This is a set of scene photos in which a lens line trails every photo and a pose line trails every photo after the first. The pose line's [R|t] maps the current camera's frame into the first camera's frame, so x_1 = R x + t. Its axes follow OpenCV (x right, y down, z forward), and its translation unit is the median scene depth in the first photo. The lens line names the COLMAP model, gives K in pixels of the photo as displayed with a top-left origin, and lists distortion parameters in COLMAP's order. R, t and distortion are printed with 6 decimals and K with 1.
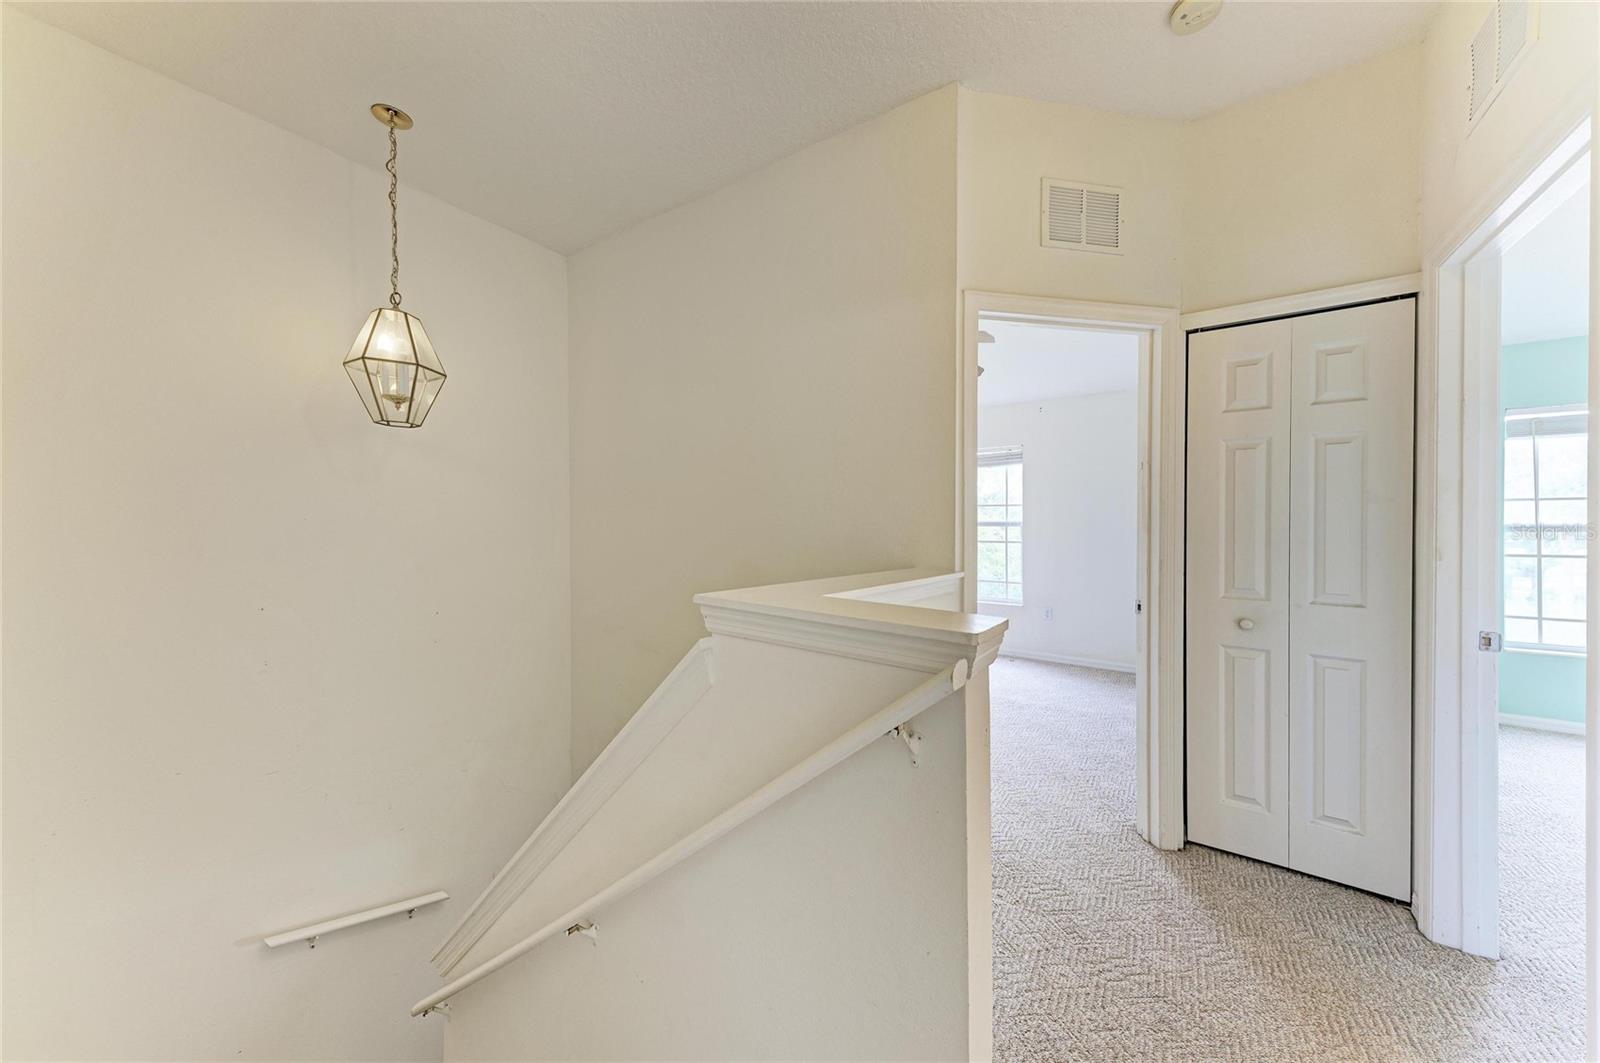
lens RADIAL K [[543.1, 0, 801.5], [0, 543.1, 532.3], [0, 0, 1]] dist [0.019689, -0.005094]
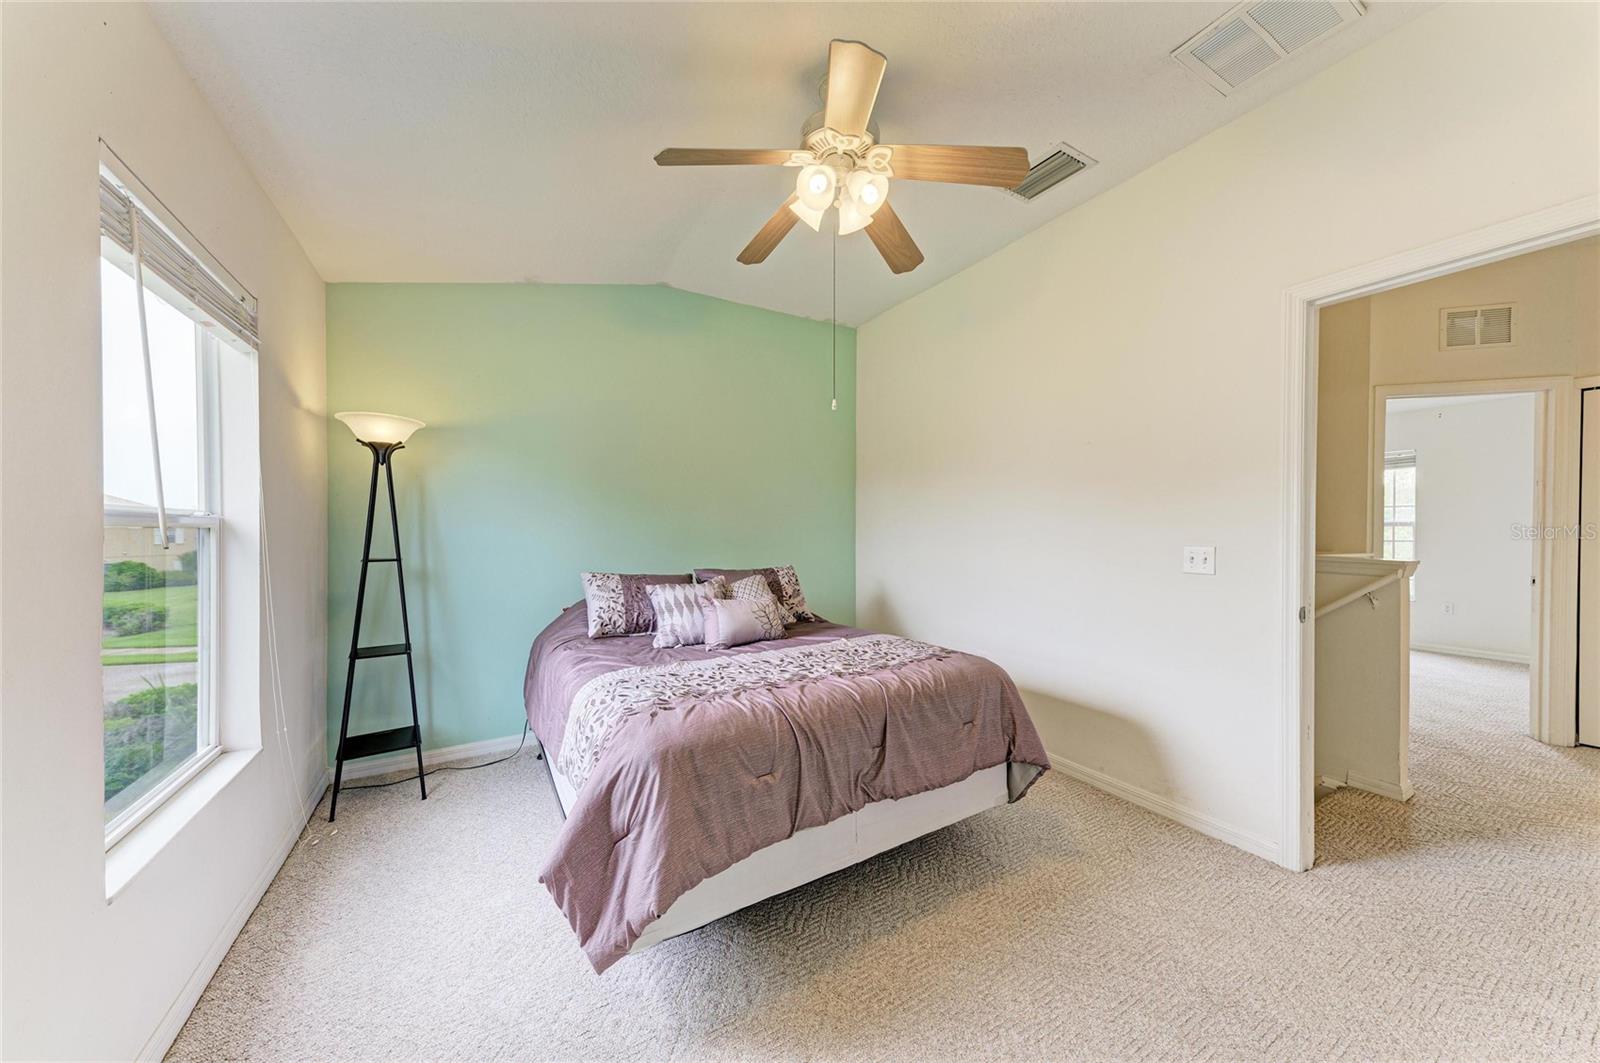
lens RADIAL K [[543.1, 0, 801.5], [0, 543.1, 532.3], [0, 0, 1]] dist [0.019689, -0.005094]
pose [[0.902768, 0.004541, -0.430104, -0.522616], [-0.005207, 0.999986, -0.000372, 0.019706], [0.430096, 0.002575, 0.902779, -1.197317]]
